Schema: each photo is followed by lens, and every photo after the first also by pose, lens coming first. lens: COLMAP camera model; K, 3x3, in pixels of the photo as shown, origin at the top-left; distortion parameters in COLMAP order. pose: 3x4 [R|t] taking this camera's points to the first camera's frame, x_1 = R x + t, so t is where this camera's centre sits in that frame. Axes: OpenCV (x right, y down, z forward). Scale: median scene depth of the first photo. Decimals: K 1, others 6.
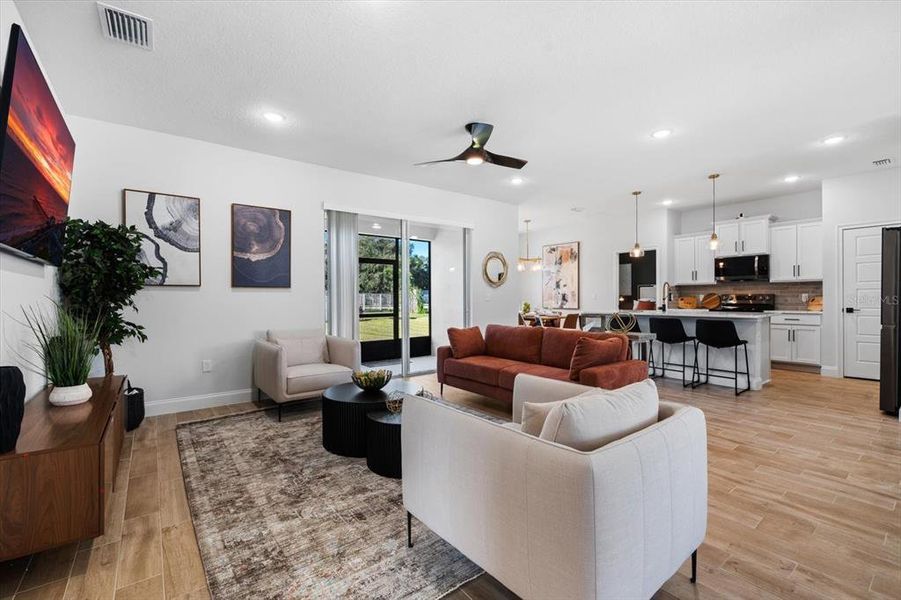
lens RADIAL K [[398.4, 0, 450.5], [0, 398.4, 300.0], [0, 0, 1]] dist [0.001115, 0.000206]
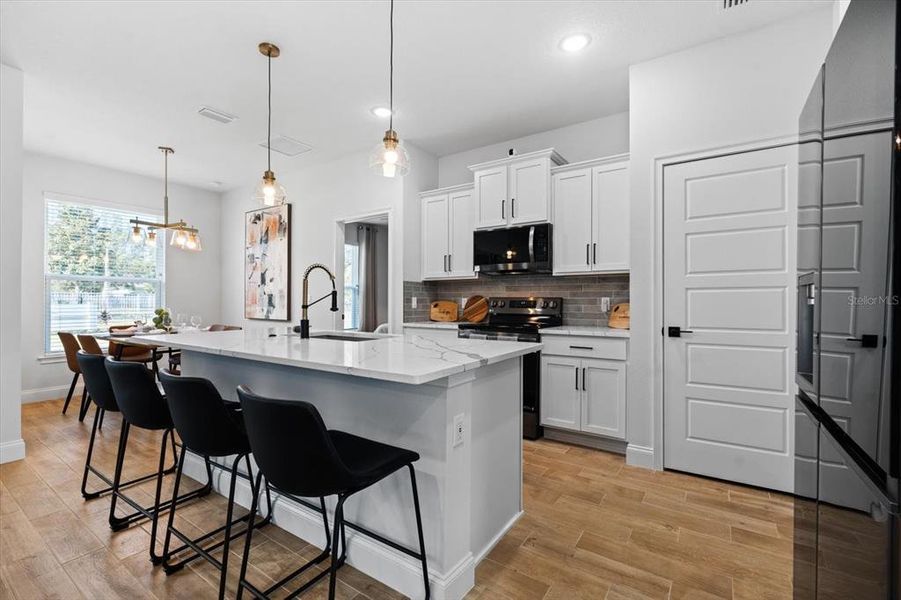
lens RADIAL K [[398.4, 0, 450.5], [0, 398.4, 300.0], [0, 0, 1]] dist [0.001115, 0.000206]
pose [[0.951217, 0.008787, 0.308398, 0.507524], [-0.006666, 0.999946, -0.007931, -0.006168], [-0.308451, 0.005488, 0.951224, 0.533279]]
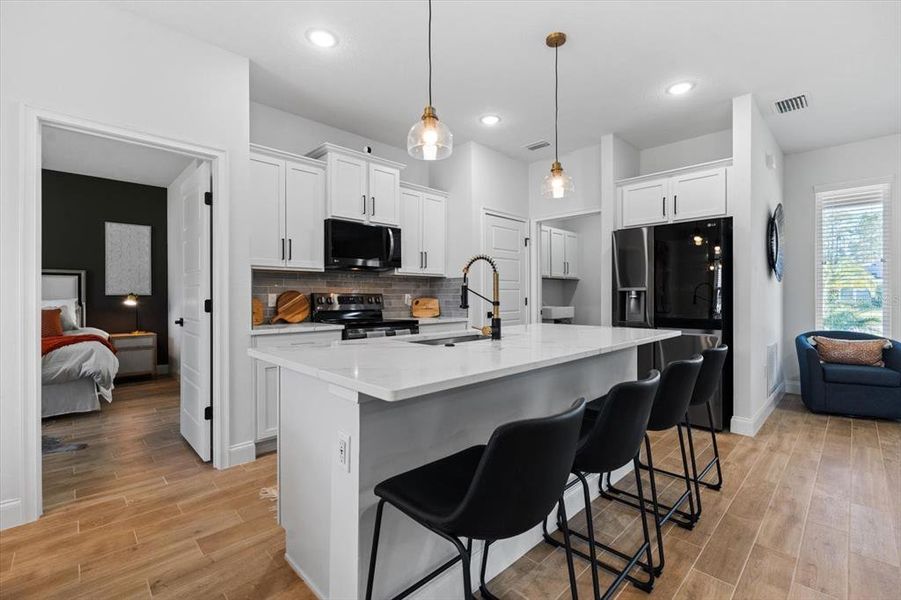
lens RADIAL K [[399.1, 0, 453.7], [0, 399.1, 297.6], [0, 0, 1]] dist [-0.000033, -0.000122]
pose [[-0.116768, 0.004175, 0.993150, 0.177429], [0.007413, 0.999967, -0.003332, -0.006298], [-0.993132, 0.006973, -0.116795, 0.993016]]
